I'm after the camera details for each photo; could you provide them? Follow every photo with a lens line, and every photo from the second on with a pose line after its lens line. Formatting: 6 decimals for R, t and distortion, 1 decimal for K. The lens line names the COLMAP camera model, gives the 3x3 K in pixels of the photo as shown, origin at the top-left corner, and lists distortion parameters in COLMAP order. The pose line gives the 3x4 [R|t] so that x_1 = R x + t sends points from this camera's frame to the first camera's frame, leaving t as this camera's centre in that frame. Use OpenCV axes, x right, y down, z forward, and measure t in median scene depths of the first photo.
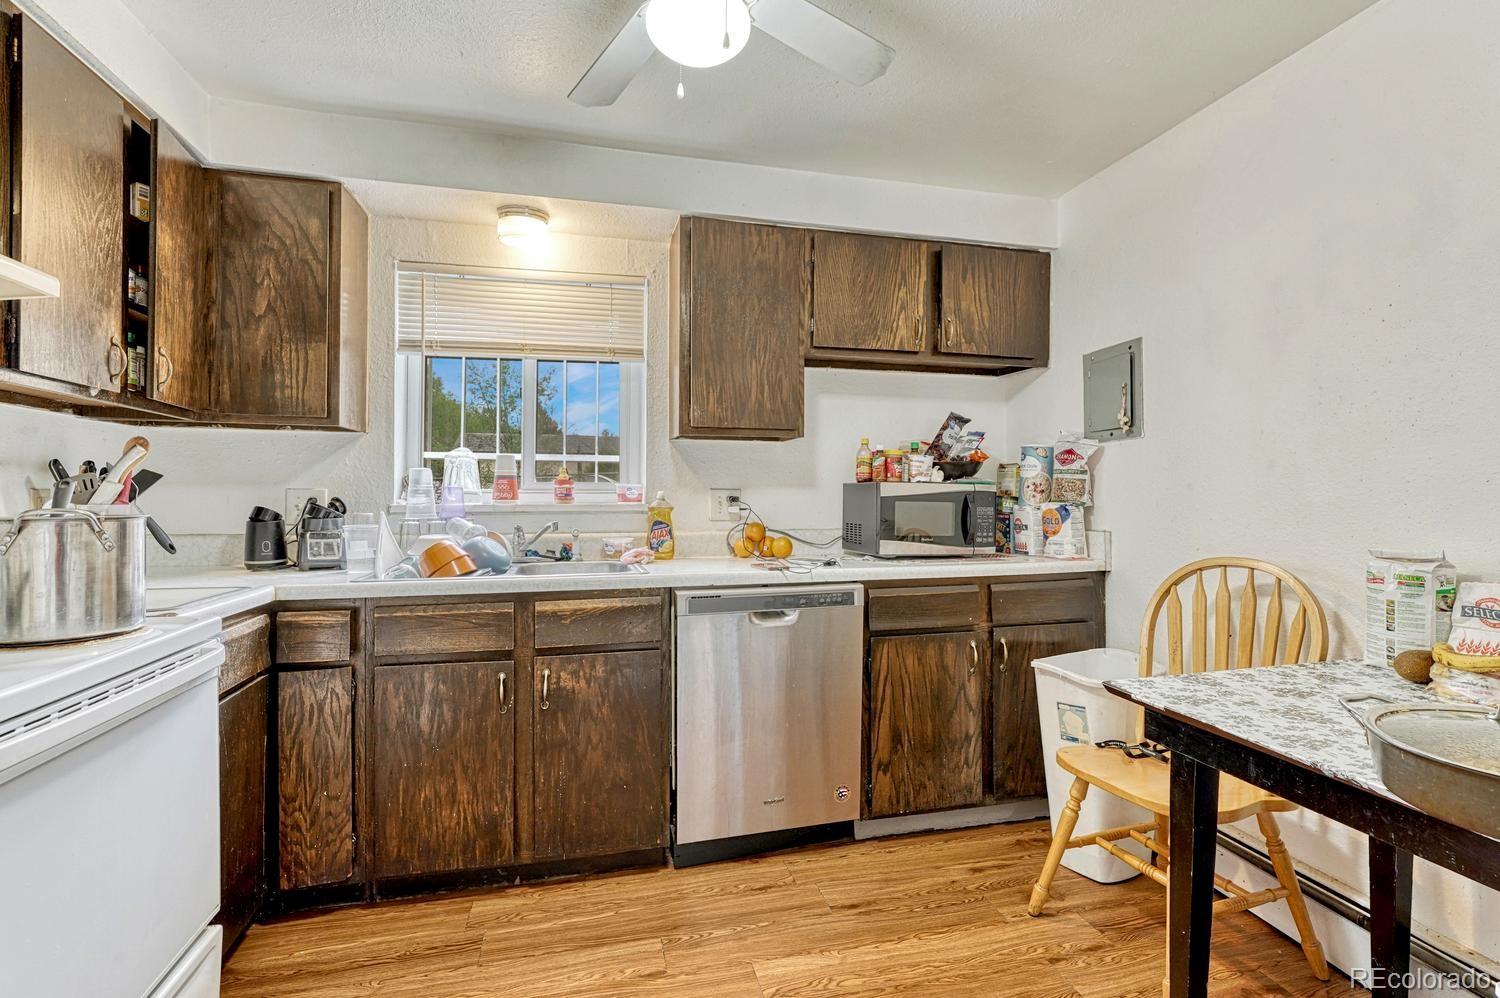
lens RADIAL K [[709.6, 0, 716.4], [0, 709.6, 499.0], [0, 0, 1]] dist [0.000694, 0.000732]
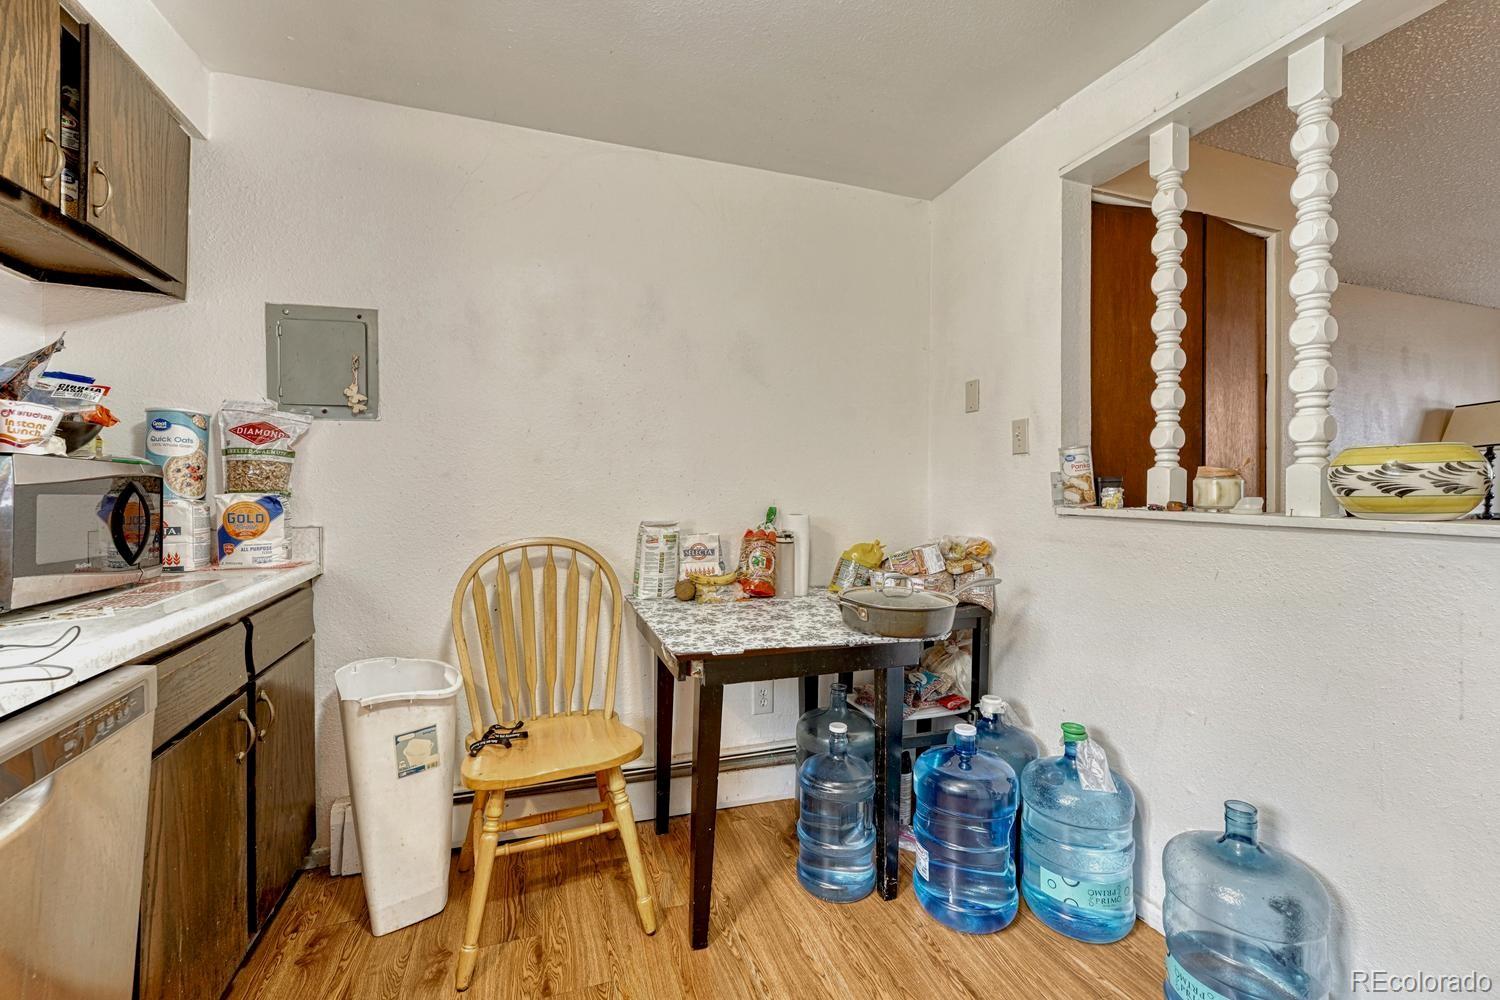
lens RADIAL K [[622.1, 0, 755.2], [0, 622.1, 494.7], [0, 0, 1]] dist [-0.000984, -0.001314]
pose [[-0.134891, -0.014677, 0.990752, -0.234406], [0.004288, 0.999872, 0.015396, -0.001170], [-0.990851, 0.006325, -0.134811, 0.571247]]
